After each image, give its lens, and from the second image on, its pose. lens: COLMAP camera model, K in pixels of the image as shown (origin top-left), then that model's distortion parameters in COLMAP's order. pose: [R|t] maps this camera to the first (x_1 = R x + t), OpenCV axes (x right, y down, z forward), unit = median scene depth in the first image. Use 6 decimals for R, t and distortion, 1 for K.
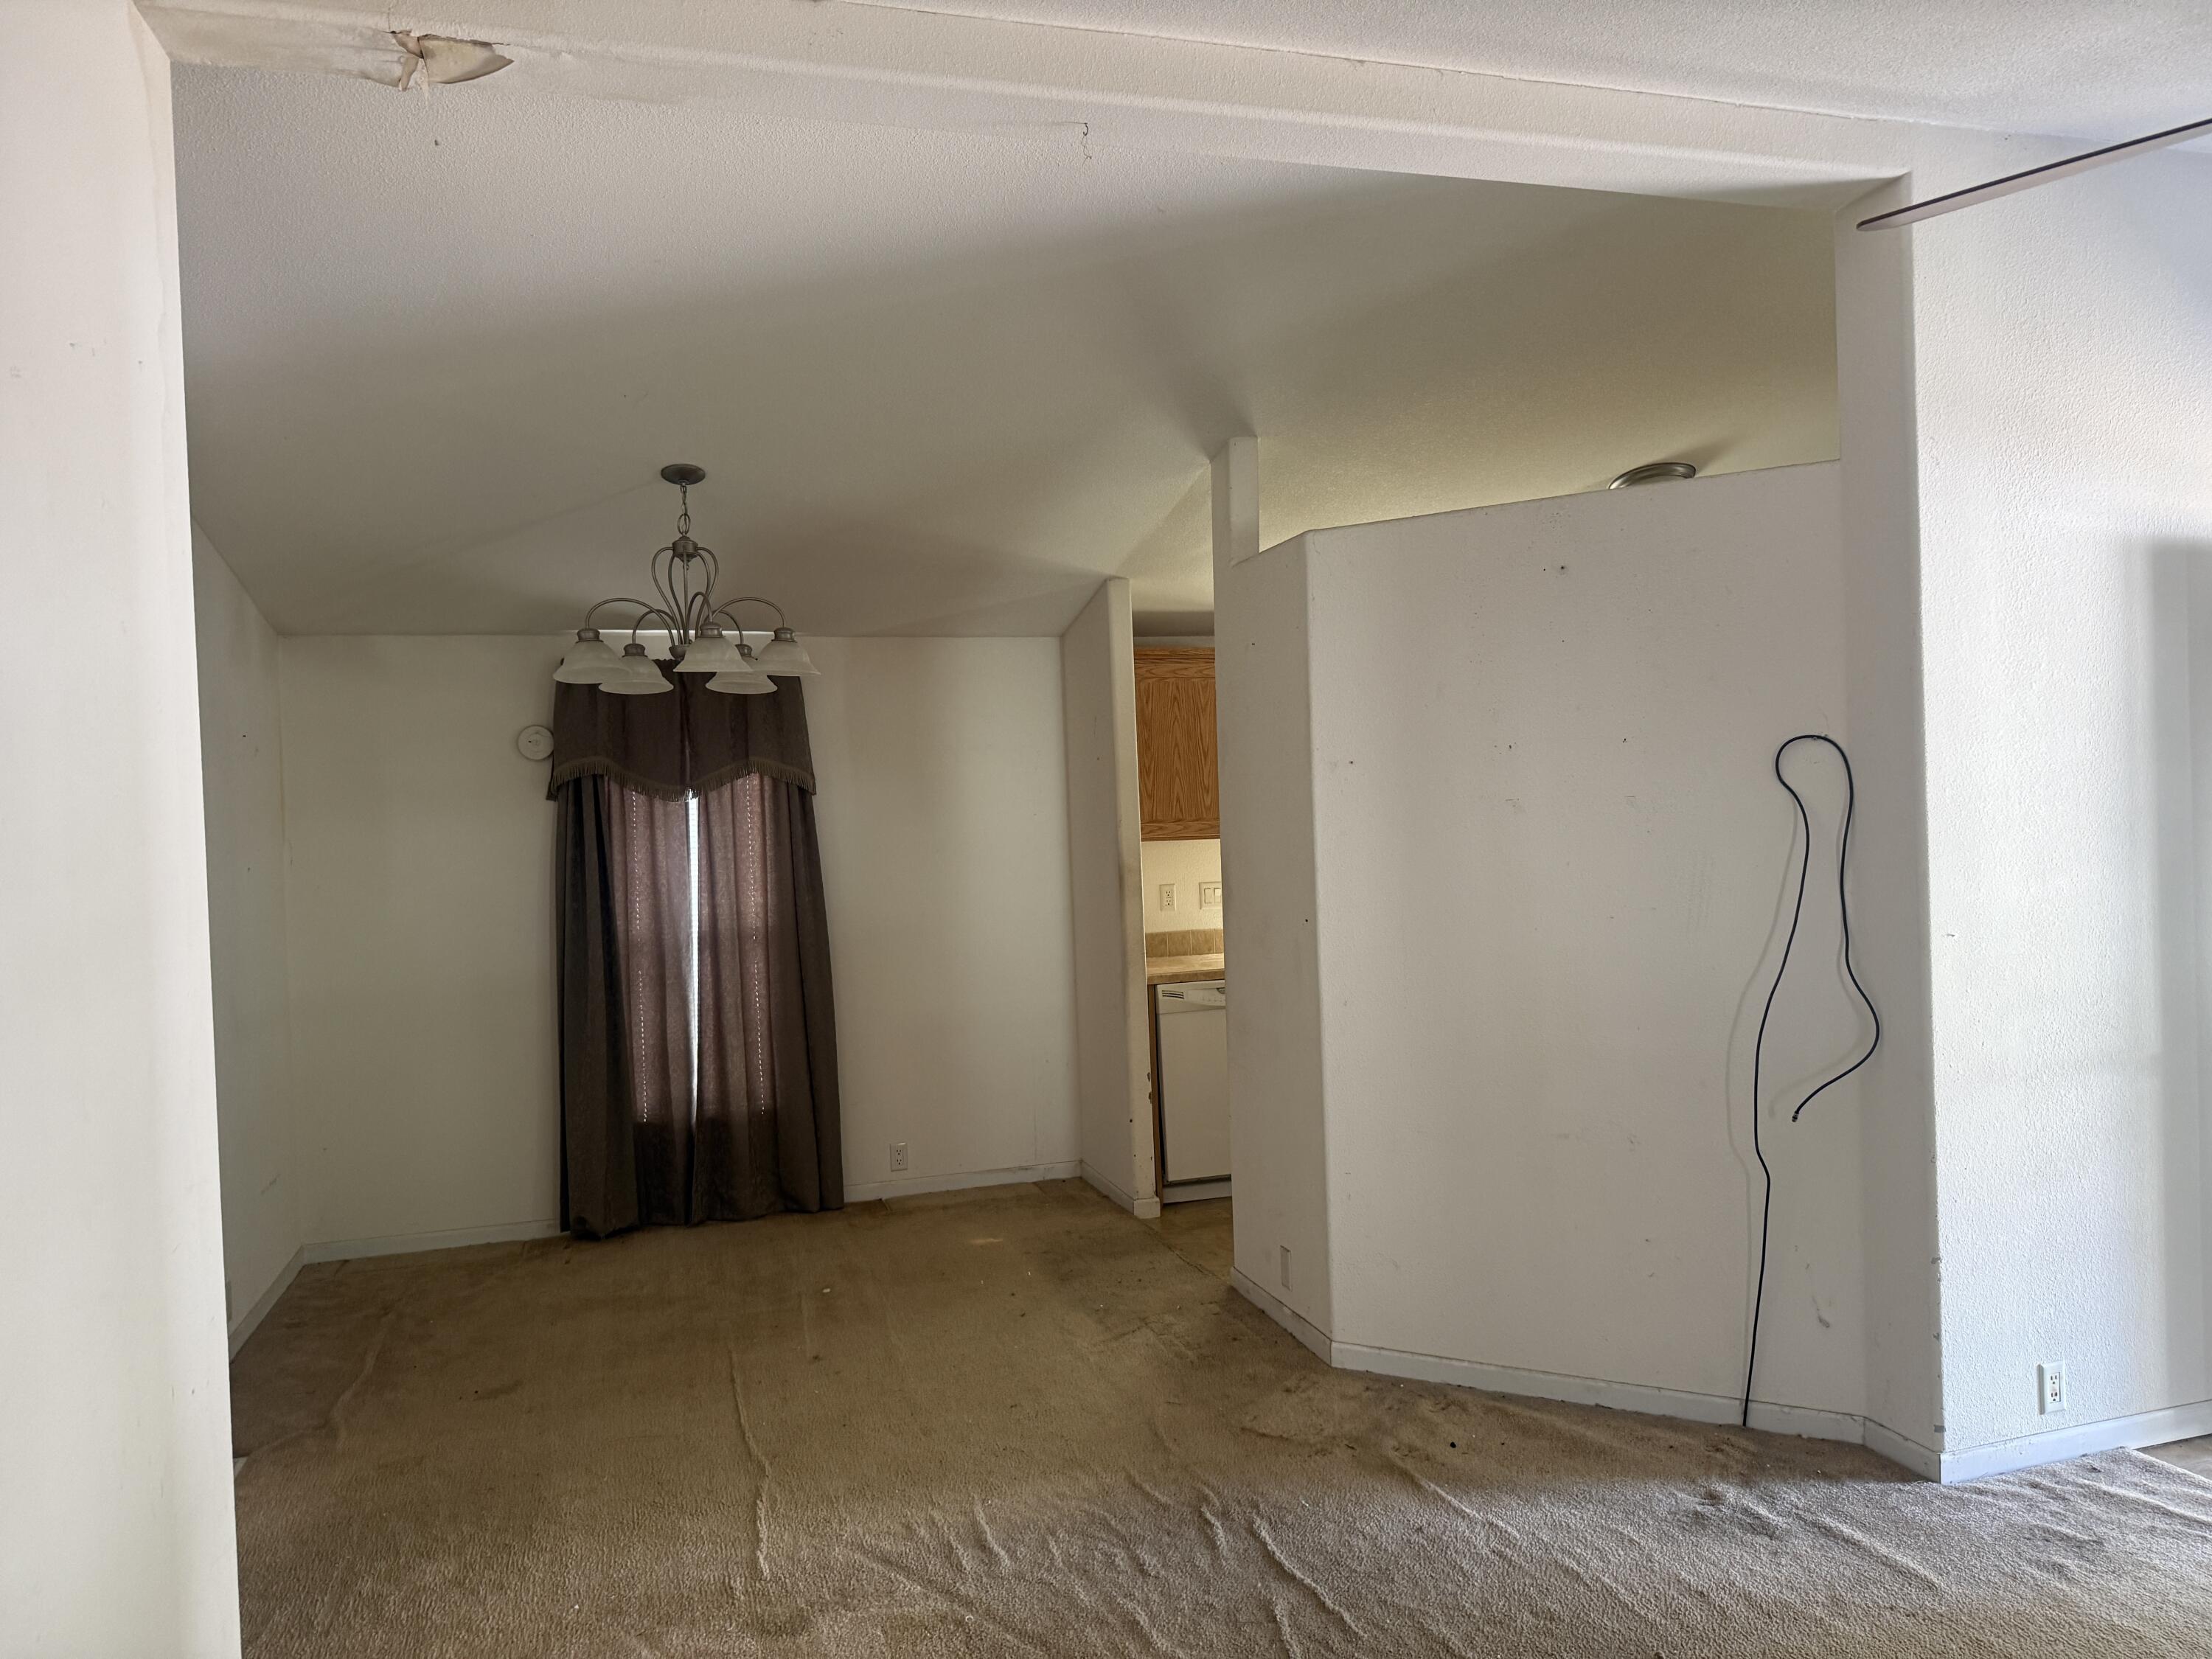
lens RADIAL K [[1572.1, 0, 1106.0], [0, 1572.1, 829.5], [0, 0, 1]] dist [0.005081, -0.002986]
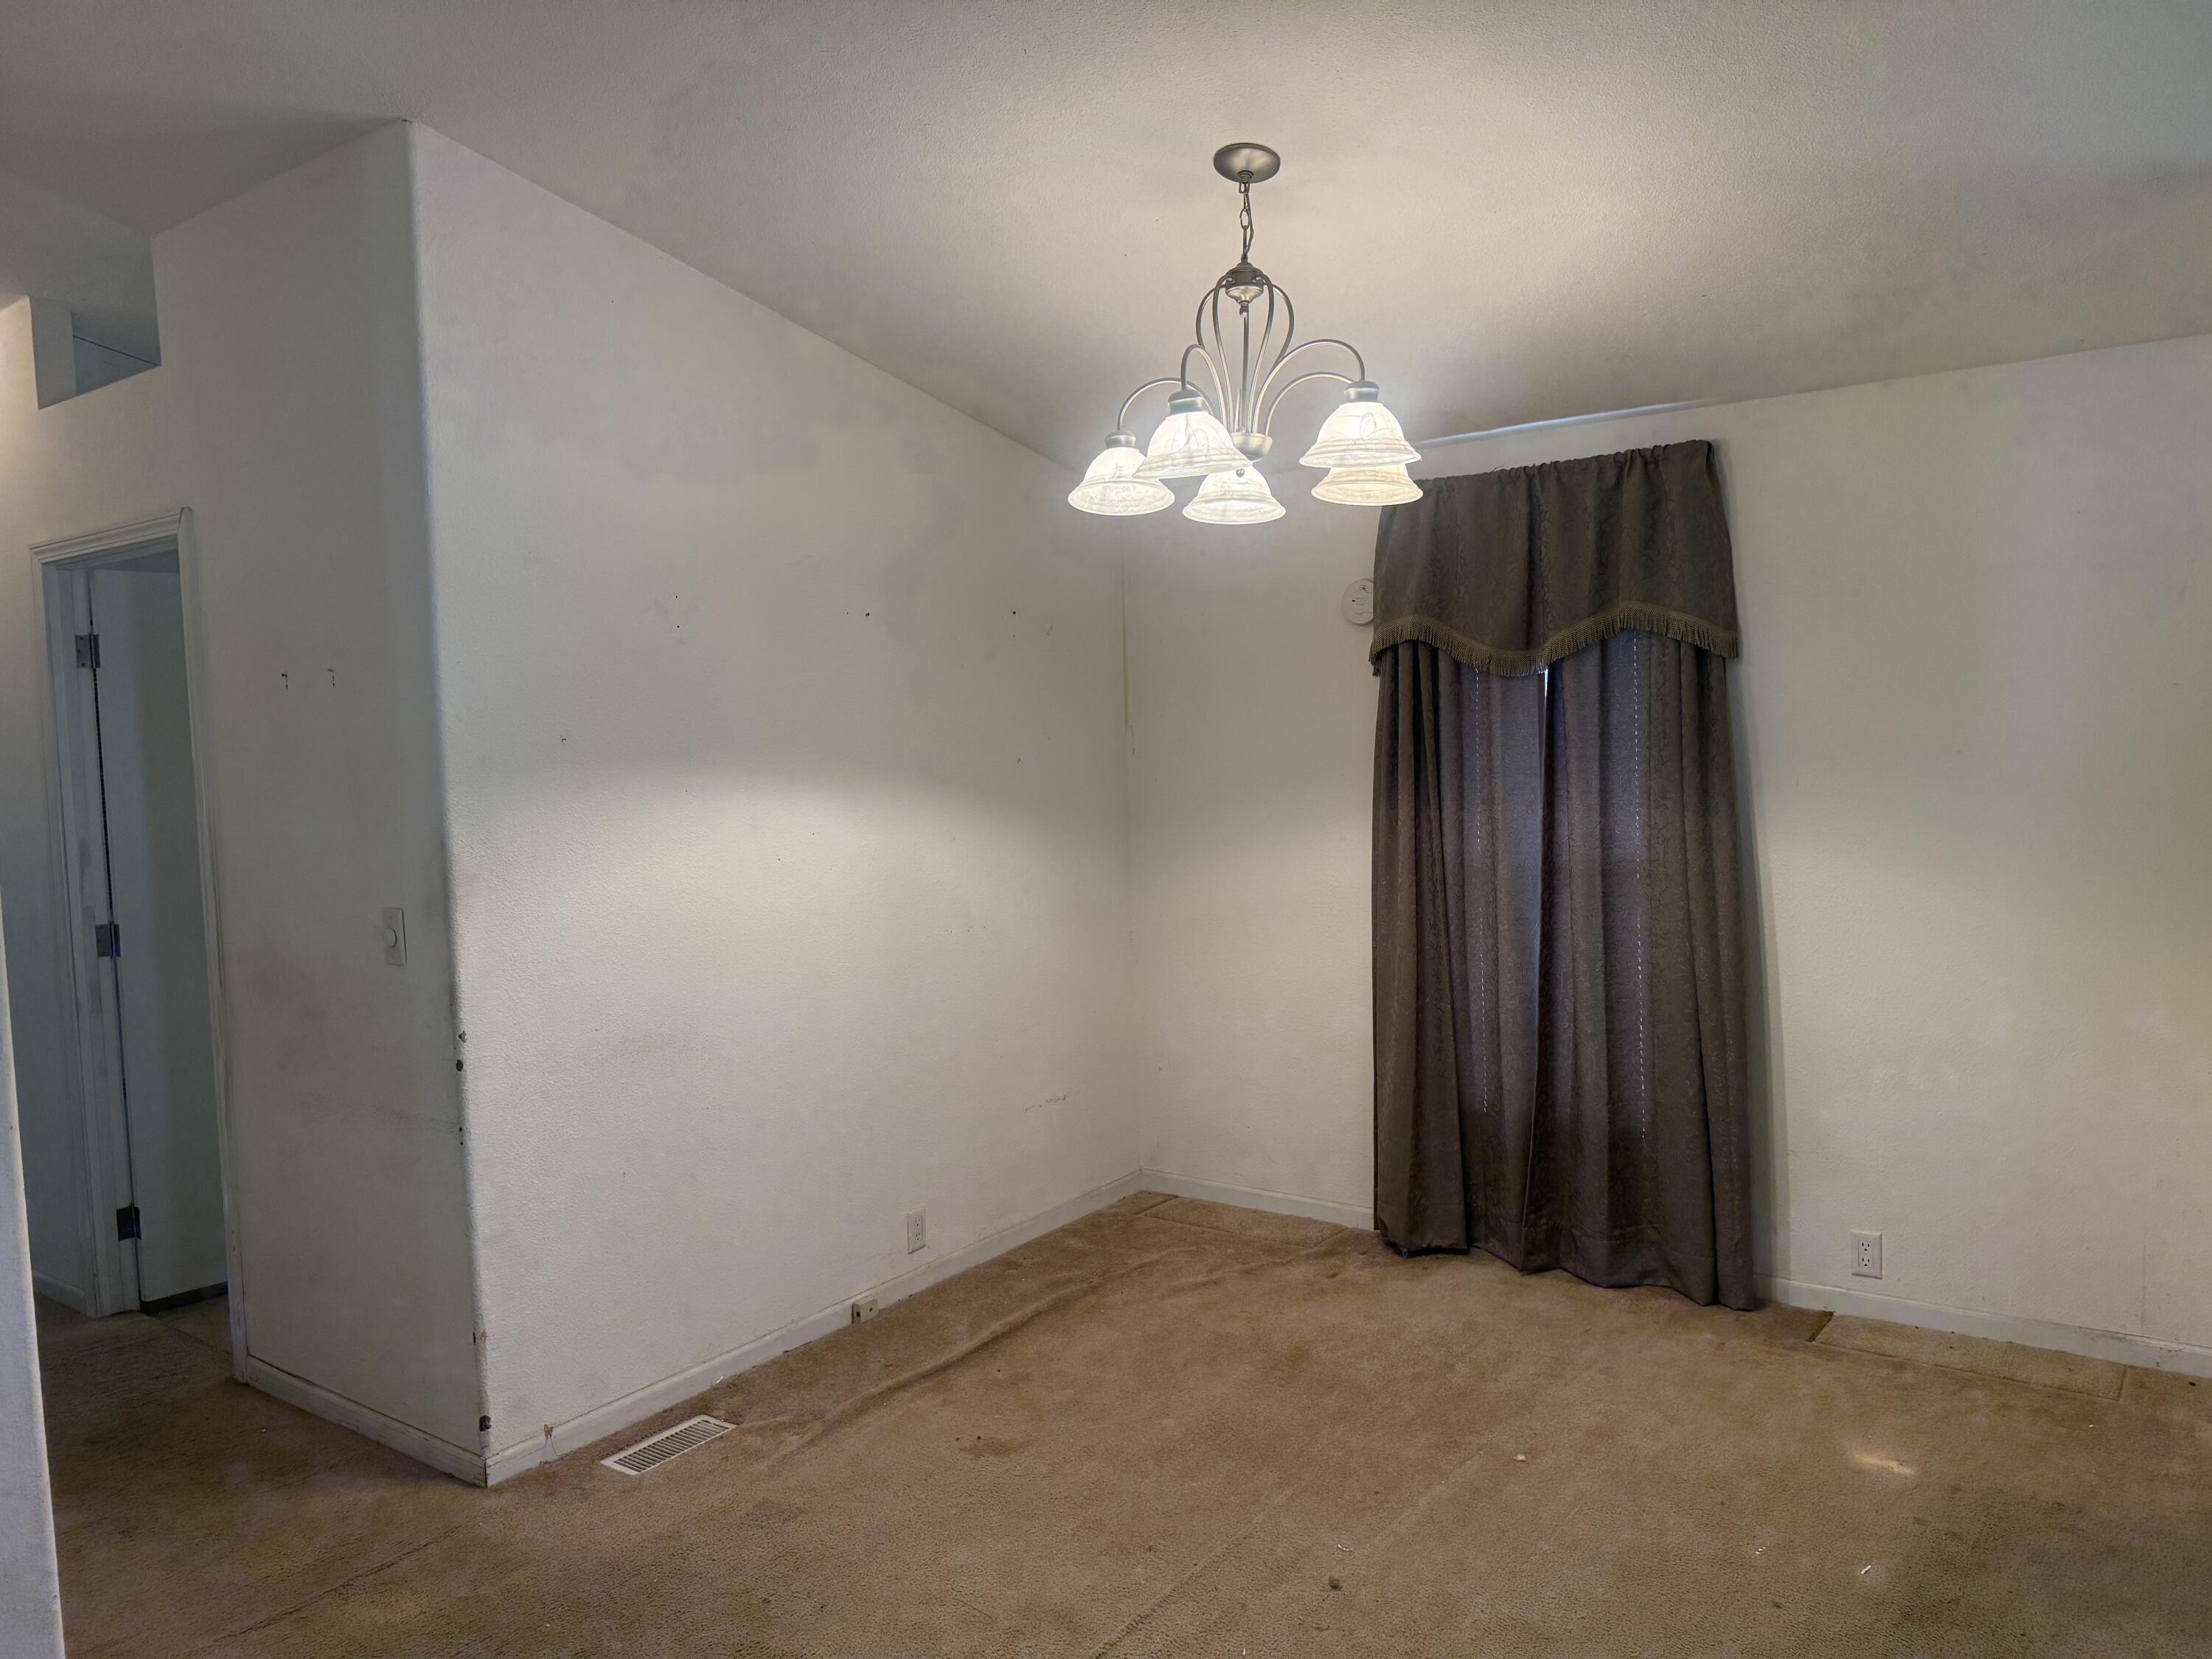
lens RADIAL K [[1572.1, 0, 1106.0], [0, 1572.1, 829.5], [0, 0, 1]] dist [0.005081, -0.002986]
pose [[0.605475, 0.072230, -0.792580, 0.174447], [-0.003524, 0.996107, 0.088087, -0.009282], [0.795856, -0.050542, 0.603372, 0.436039]]
